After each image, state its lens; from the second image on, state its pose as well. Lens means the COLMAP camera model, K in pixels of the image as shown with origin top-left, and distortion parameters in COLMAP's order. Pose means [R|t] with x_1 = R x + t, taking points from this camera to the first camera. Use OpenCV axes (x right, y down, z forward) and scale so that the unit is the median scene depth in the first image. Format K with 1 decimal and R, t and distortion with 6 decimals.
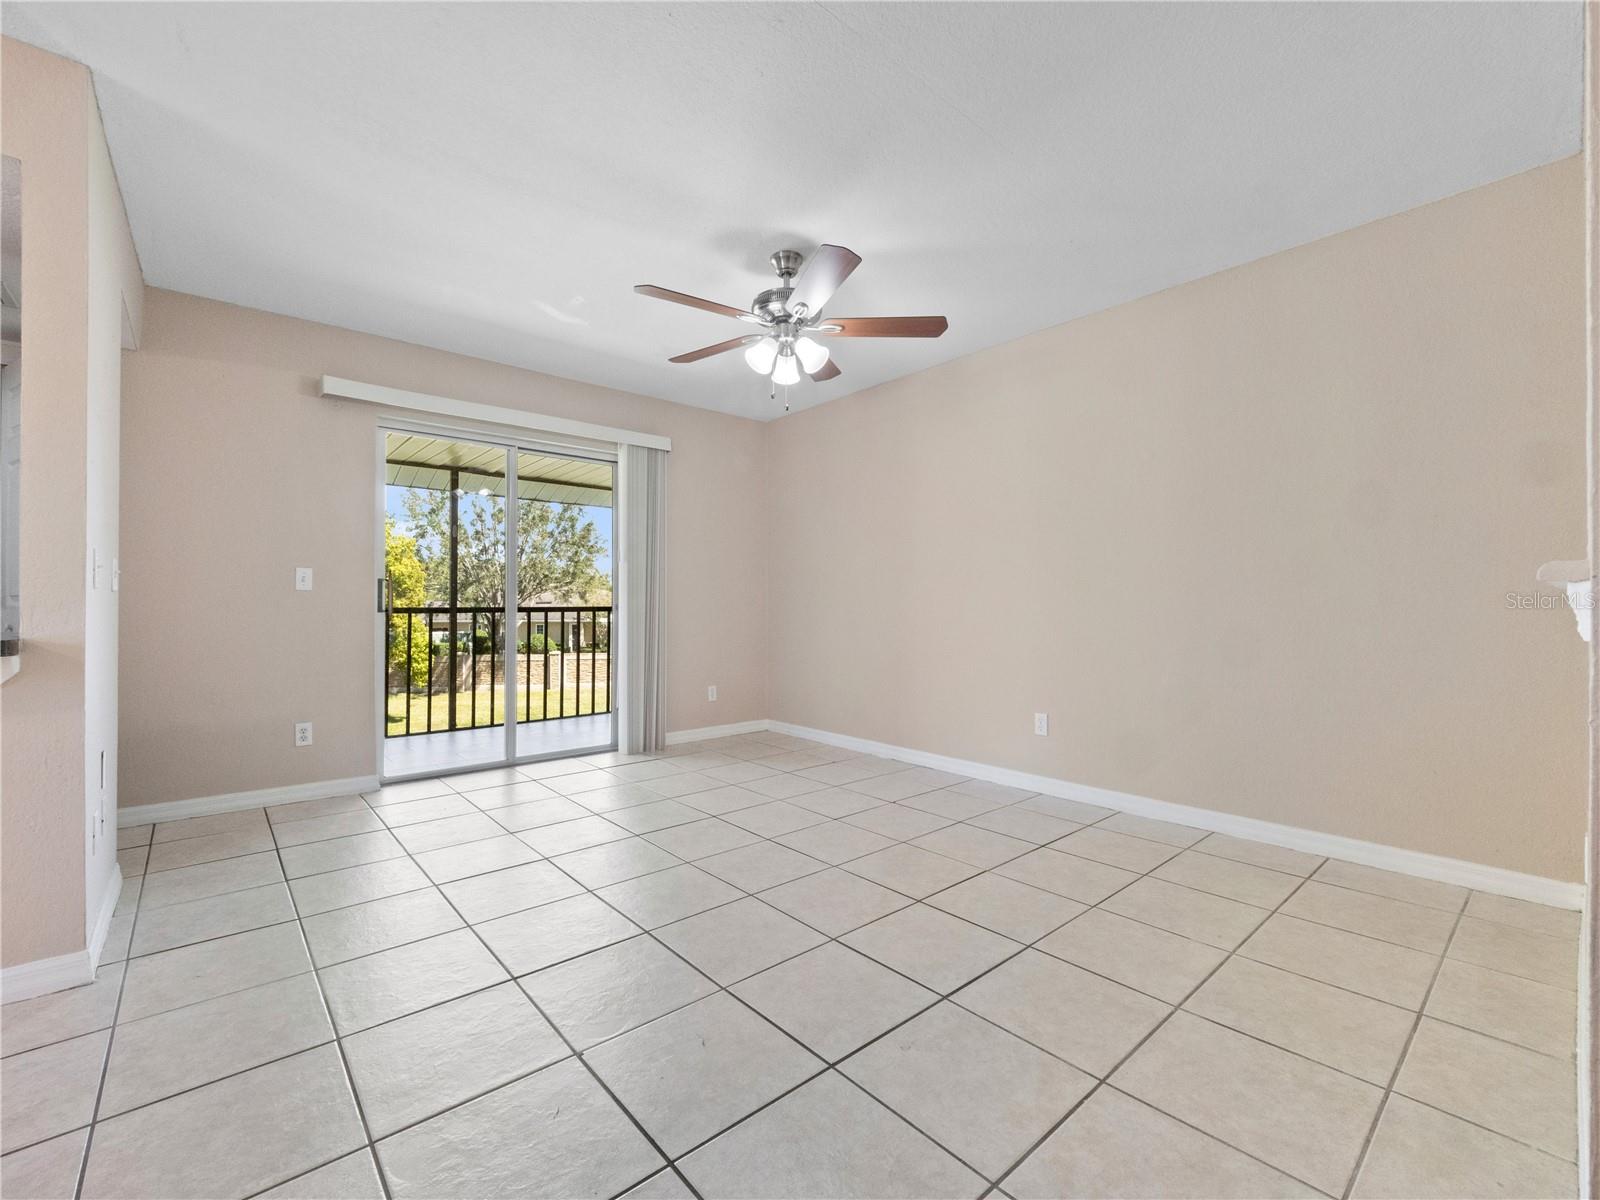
lens RADIAL K [[695.2, 0, 783.0], [0, 695.2, 604.4], [0, 0, 1]] dist [-0.003386, -0.002196]
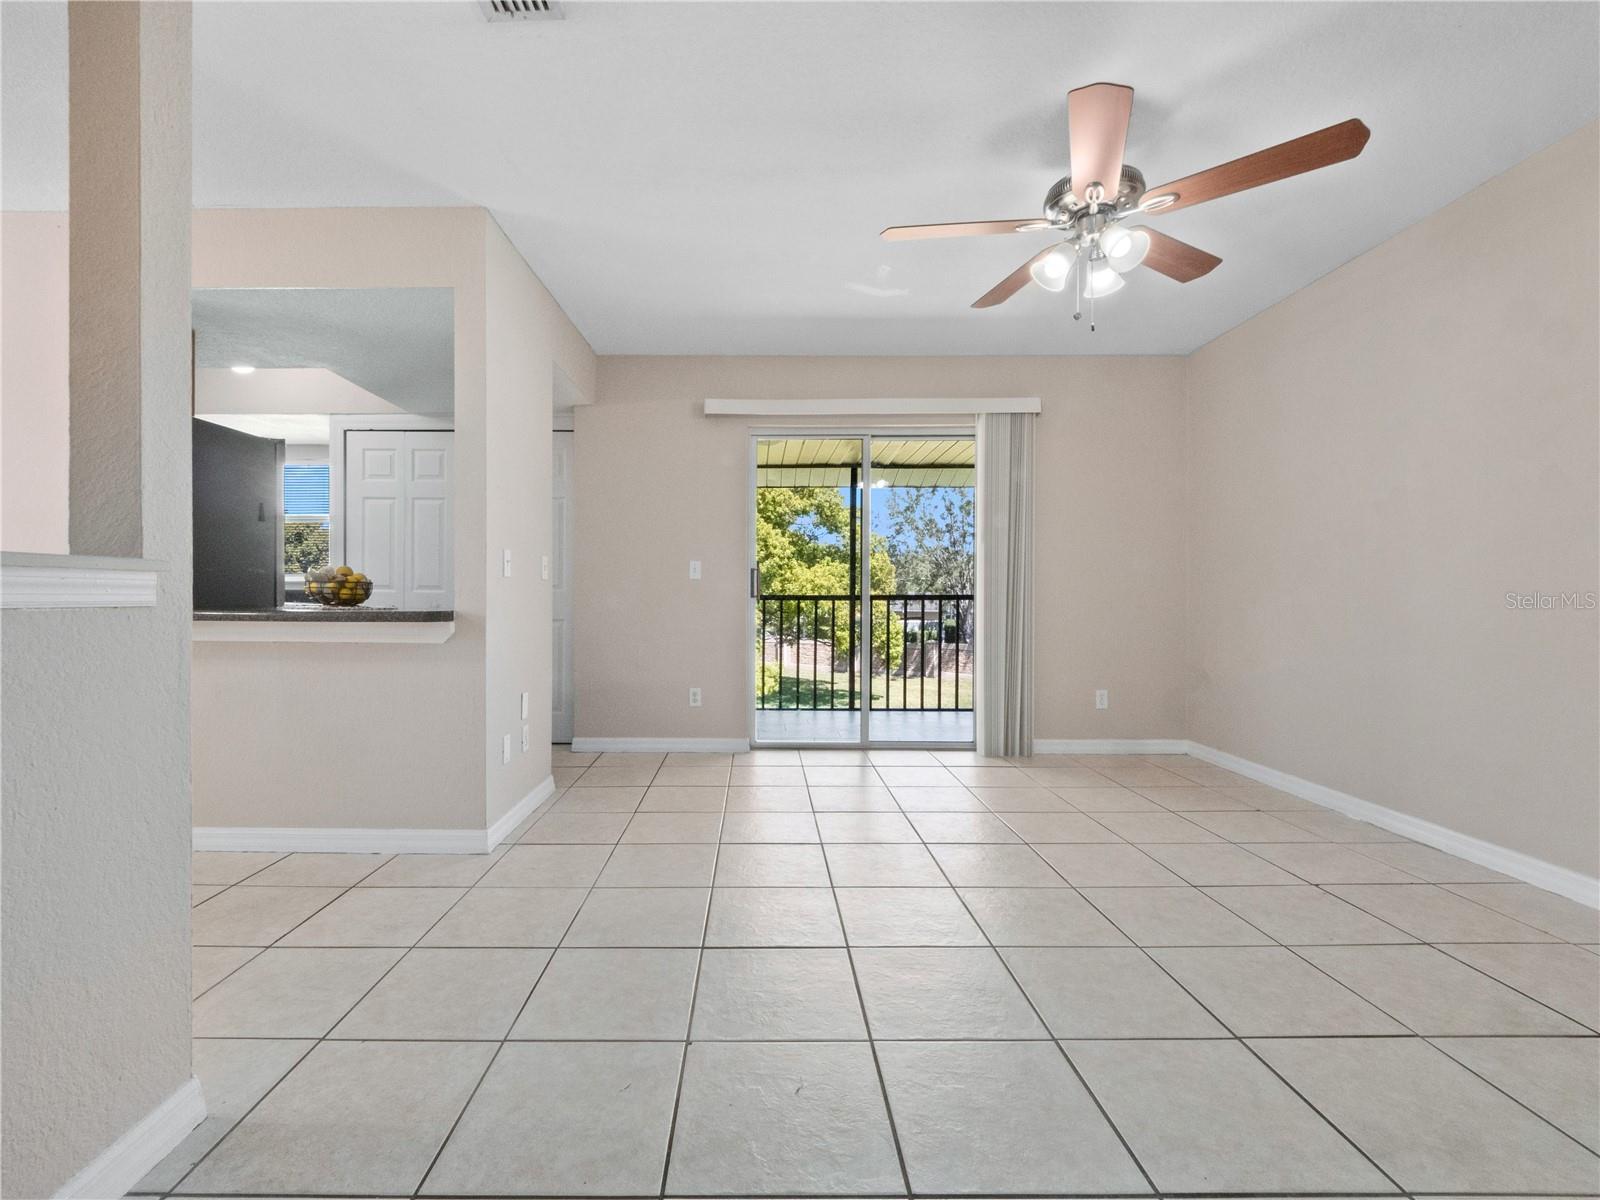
lens RADIAL K [[695.2, 0, 750.3], [0, 695.2, 609.1], [0, 0, 1]] dist [-0.003386, -0.002196]
pose [[0.753342, 0.014977, -0.657458, 0.143592], [-0.001980, 0.999788, 0.020506, 0.005147], [0.657626, -0.014146, 0.753212, 0.113605]]
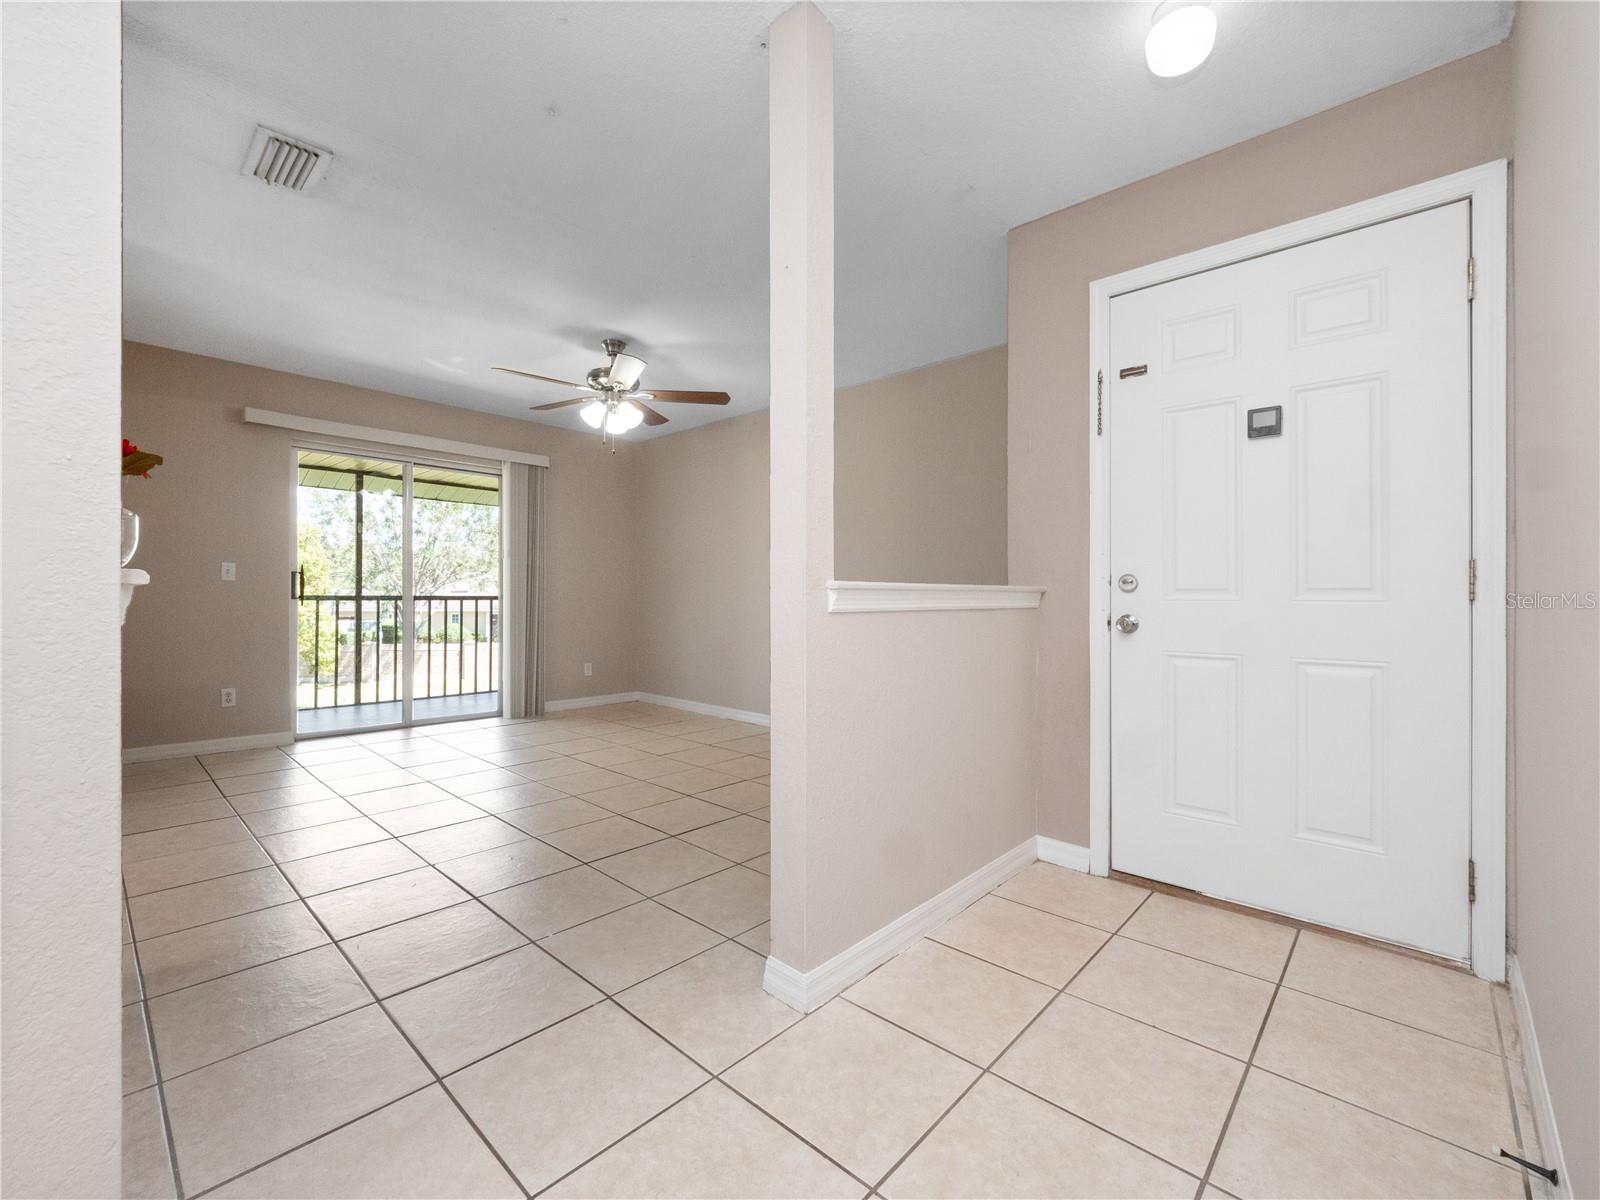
lens RADIAL K [[695.2, 0, 791.0], [0, 695.2, 605.3], [0, 0, 1]] dist [-0.003386, -0.002196]
pose [[0.993946, 0.006519, 0.109680, 0.130548], [-0.008070, 0.999874, 0.013703, -0.001261], [-0.109577, -0.014505, 0.993873, -0.258941]]
